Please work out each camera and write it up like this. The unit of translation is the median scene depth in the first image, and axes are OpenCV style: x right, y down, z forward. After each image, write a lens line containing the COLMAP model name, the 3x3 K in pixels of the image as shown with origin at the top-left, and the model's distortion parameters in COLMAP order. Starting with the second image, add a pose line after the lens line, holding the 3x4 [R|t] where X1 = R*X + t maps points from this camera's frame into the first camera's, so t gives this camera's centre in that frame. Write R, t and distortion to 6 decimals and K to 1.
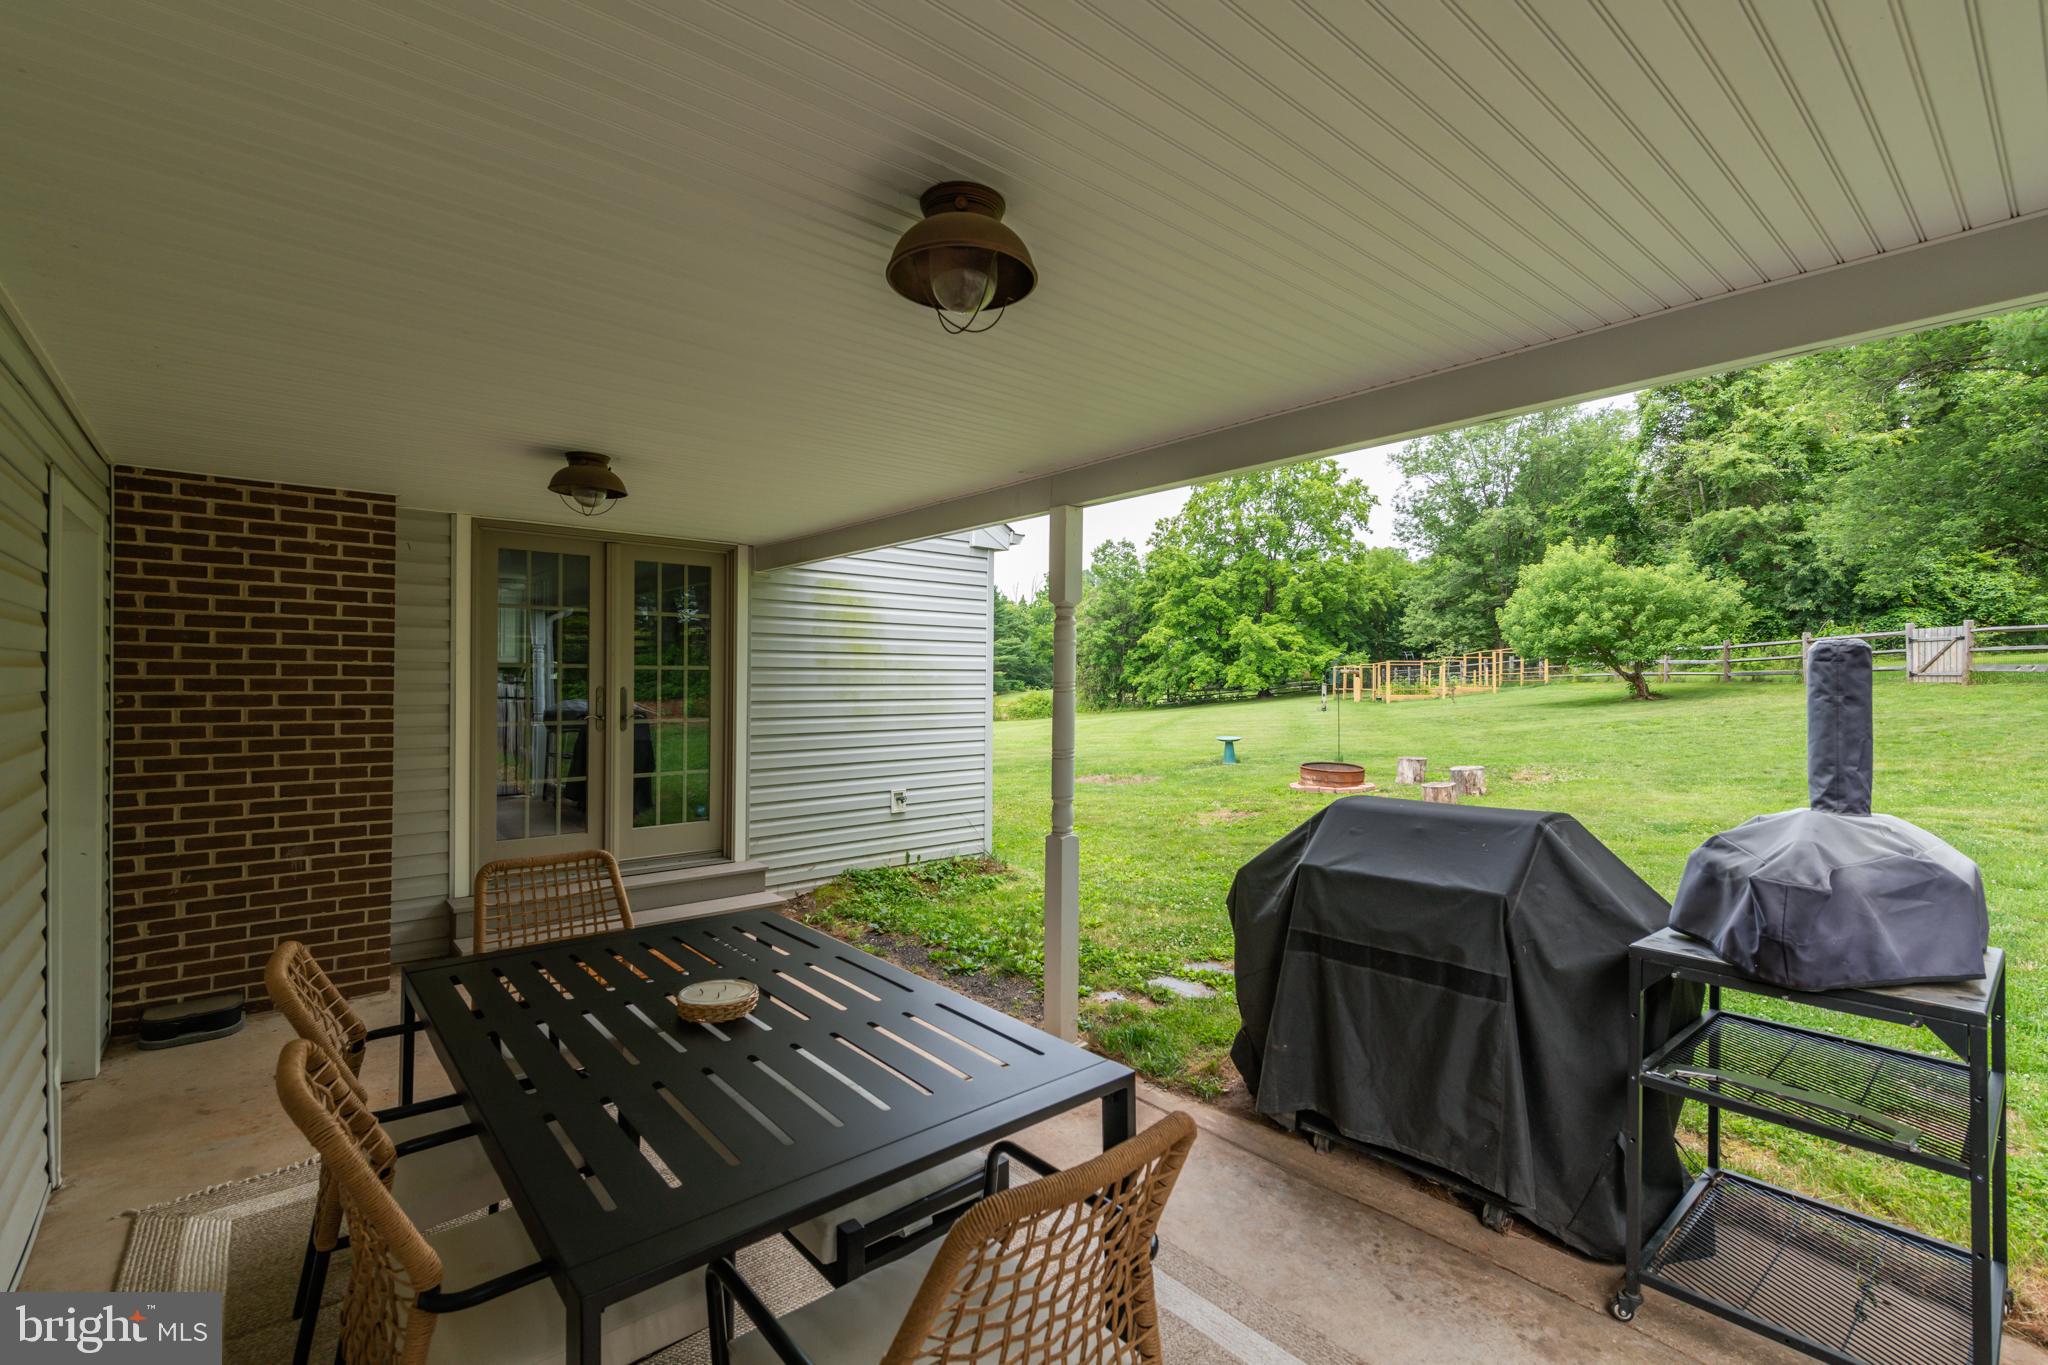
lens RADIAL K [[920.1, 0, 1026.7], [0, 920.1, 679.7], [0, 0, 1]] dist [0.000063, 0.000013]
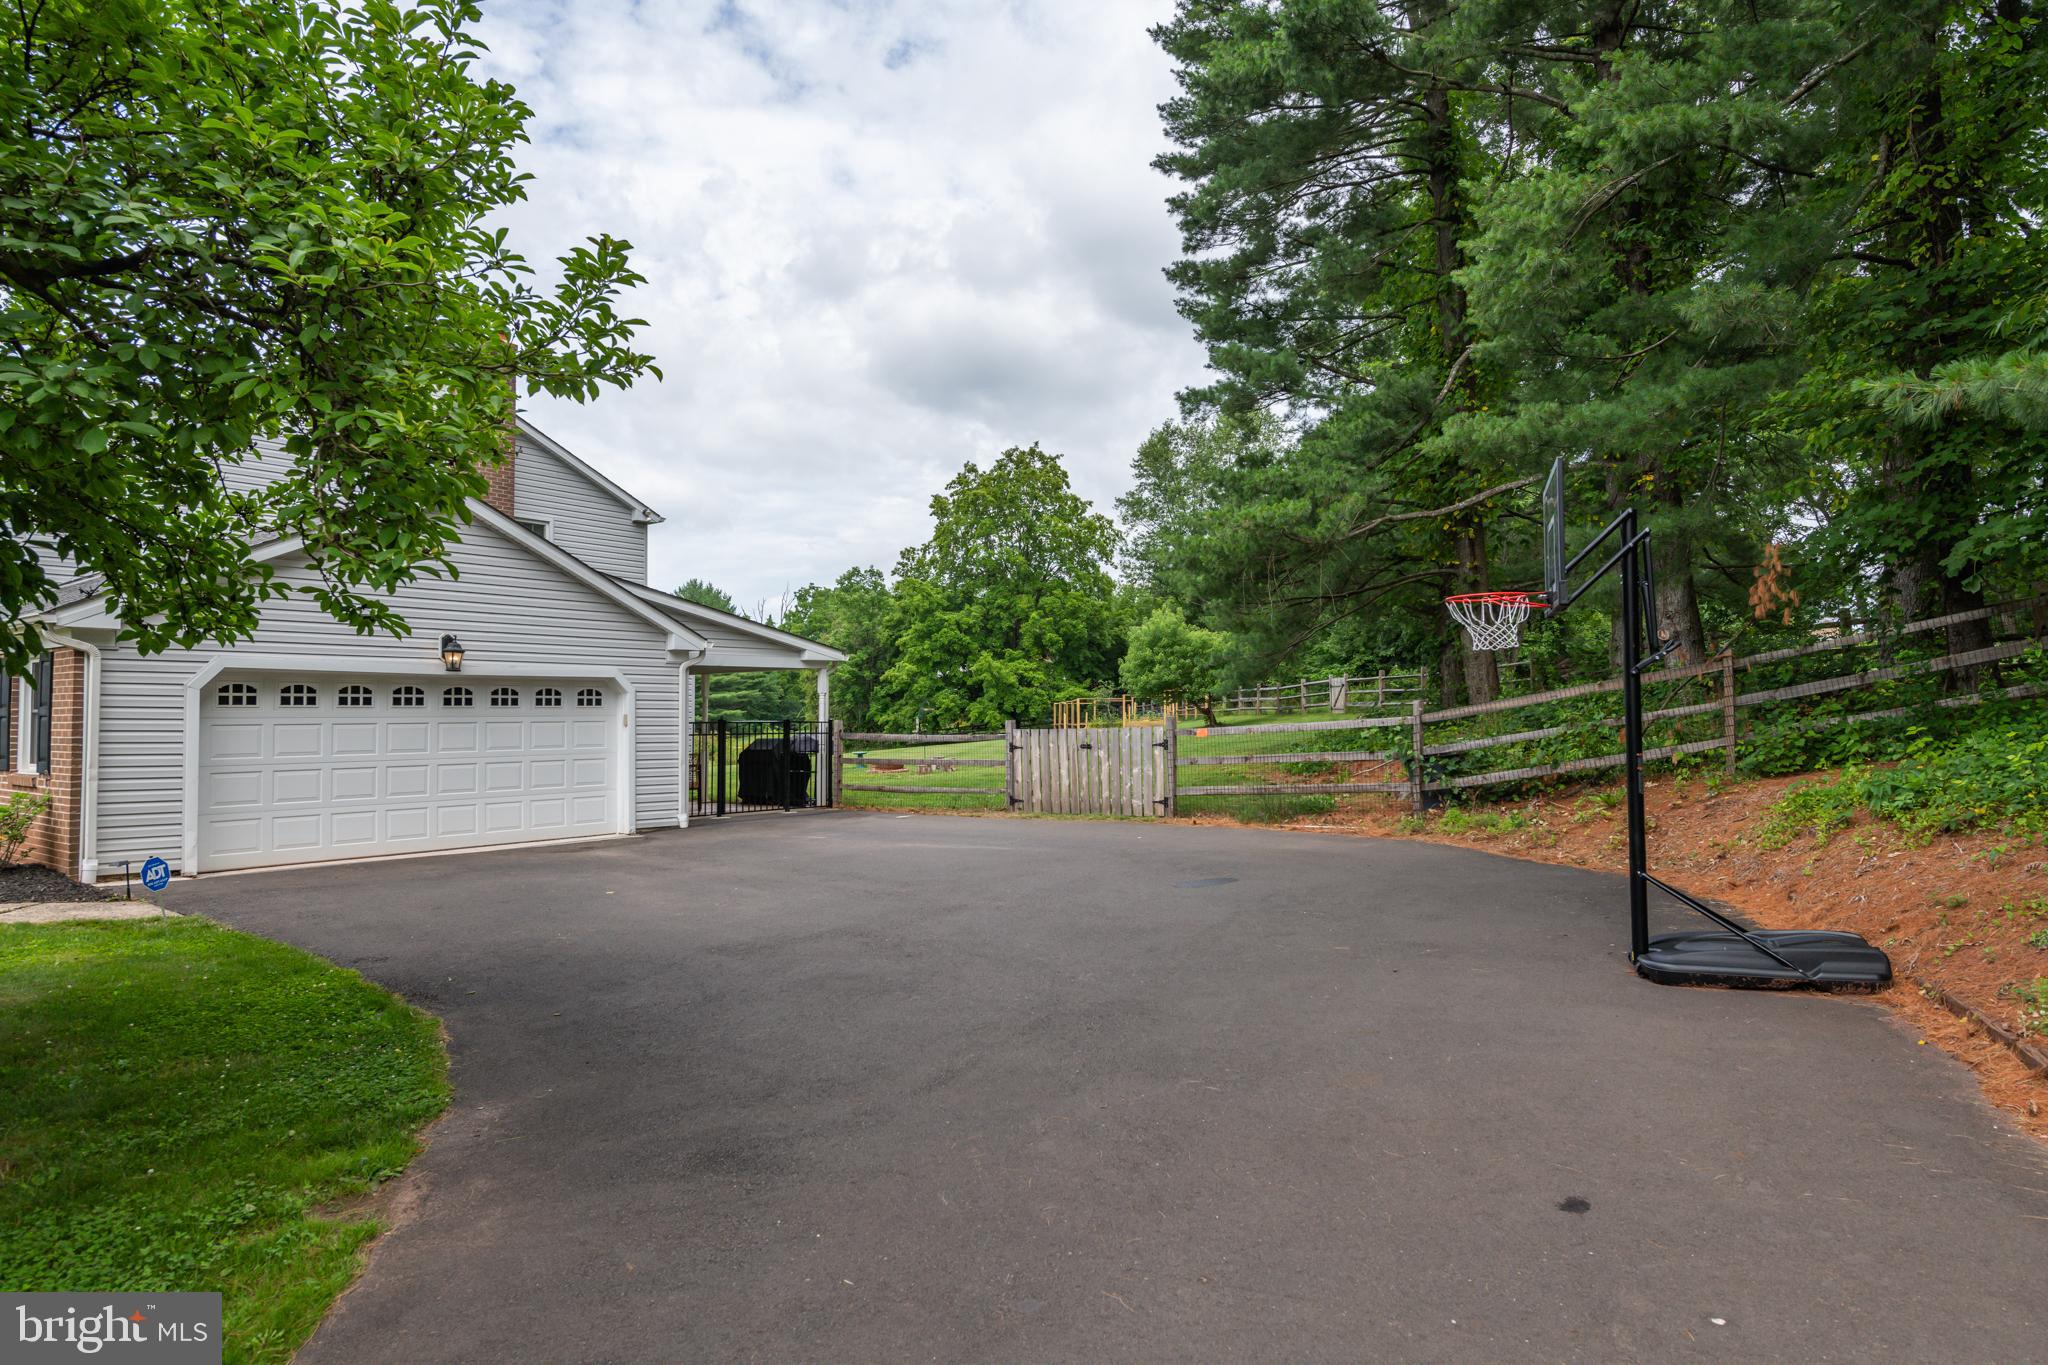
lens RADIAL K [[1243.0, 0, 1018.3], [0, 1243.0, 677.7], [0, 0, 1]] dist [-0.001217, -0.000004]
pose [[0.983027, -0.002231, 0.183450, 0.024368], [0.008376, 0.999429, -0.032728, 0.002162], [-0.183272, 0.033709, 0.982484, -0.298578]]
